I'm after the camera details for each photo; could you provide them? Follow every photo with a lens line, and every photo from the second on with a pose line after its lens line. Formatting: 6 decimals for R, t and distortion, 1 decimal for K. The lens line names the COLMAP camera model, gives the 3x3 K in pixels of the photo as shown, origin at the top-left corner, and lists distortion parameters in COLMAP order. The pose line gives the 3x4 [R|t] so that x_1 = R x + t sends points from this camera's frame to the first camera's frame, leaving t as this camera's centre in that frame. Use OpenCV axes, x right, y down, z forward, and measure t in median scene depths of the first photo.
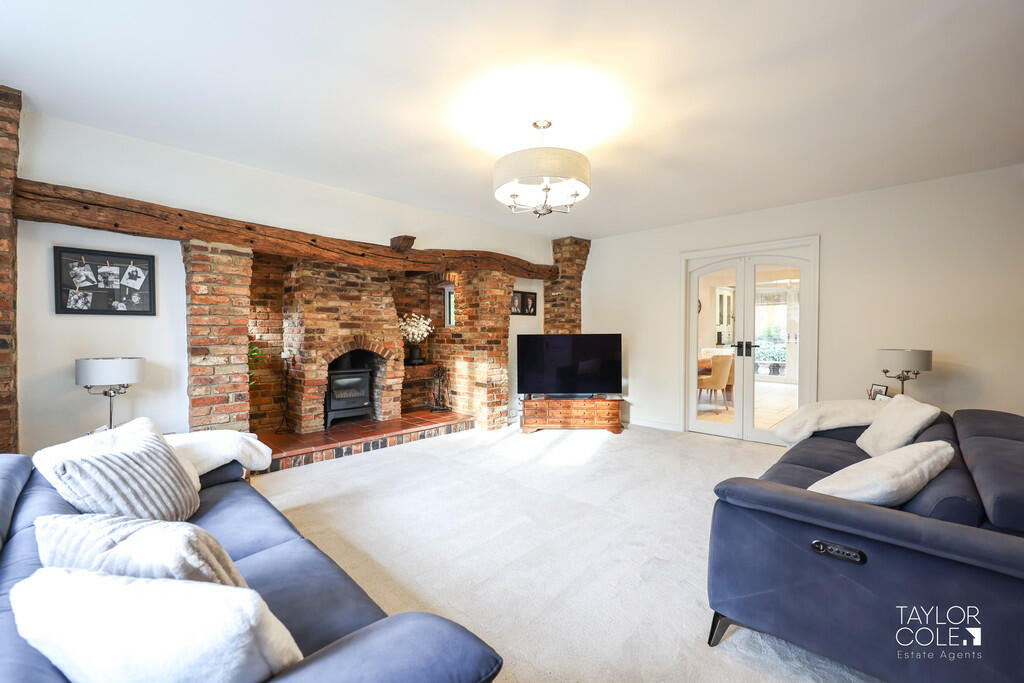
lens RADIAL K [[416.7, 0, 509.8], [0, 416.7, 341.5], [0, 0, 1]] dist [-0.004364, 0.000474]
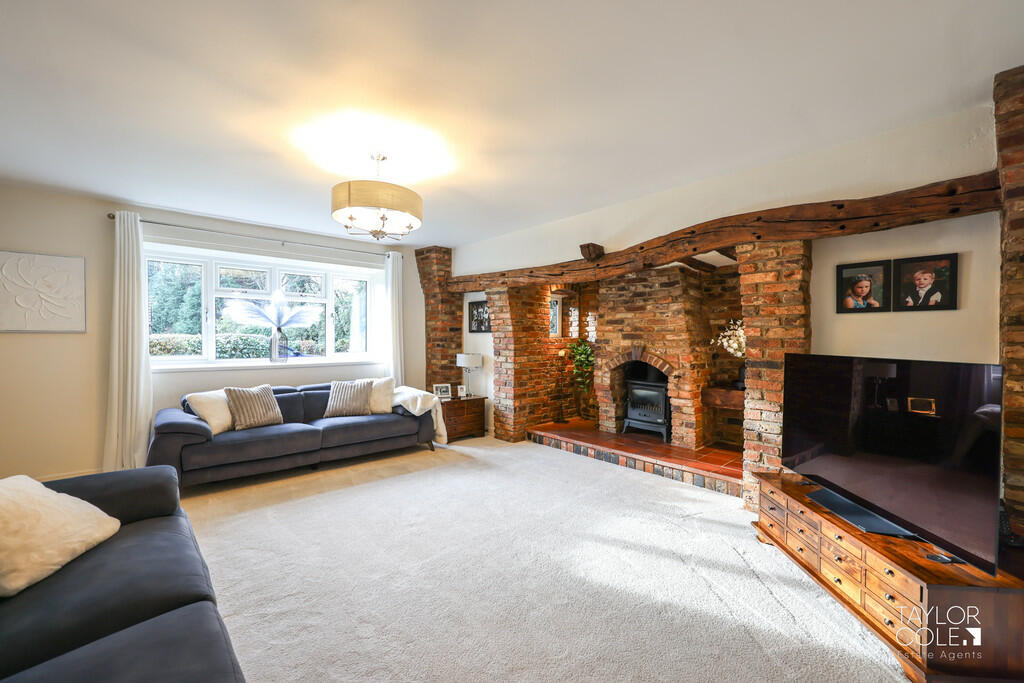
lens RADIAL K [[416.7, 0, 509.8], [0, 416.7, 341.5], [0, 0, 1]] dist [-0.004364, 0.000474]
pose [[-0.061734, 0.012771, -0.998011, 0.601107], [-0.027155, 0.999526, 0.014471, -0.031127], [0.997723, 0.027994, -0.061358, 0.731214]]
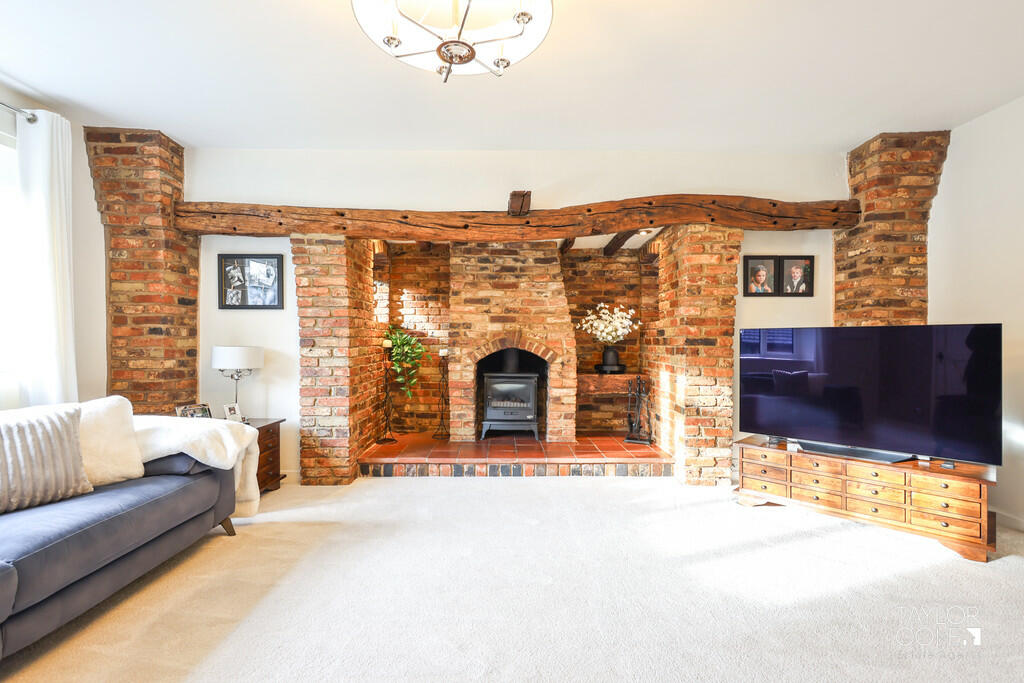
lens RADIAL K [[465.6, 0, 512.0], [0, 465.6, 341.5], [0, 0, 1]] dist [0.000156, -0.000553]
pose [[0.709586, 0.005241, -0.704599, 0.264442], [-0.019350, 0.999740, -0.012050, 0.015641], [0.704353, 0.022184, 0.709503, 0.342934]]
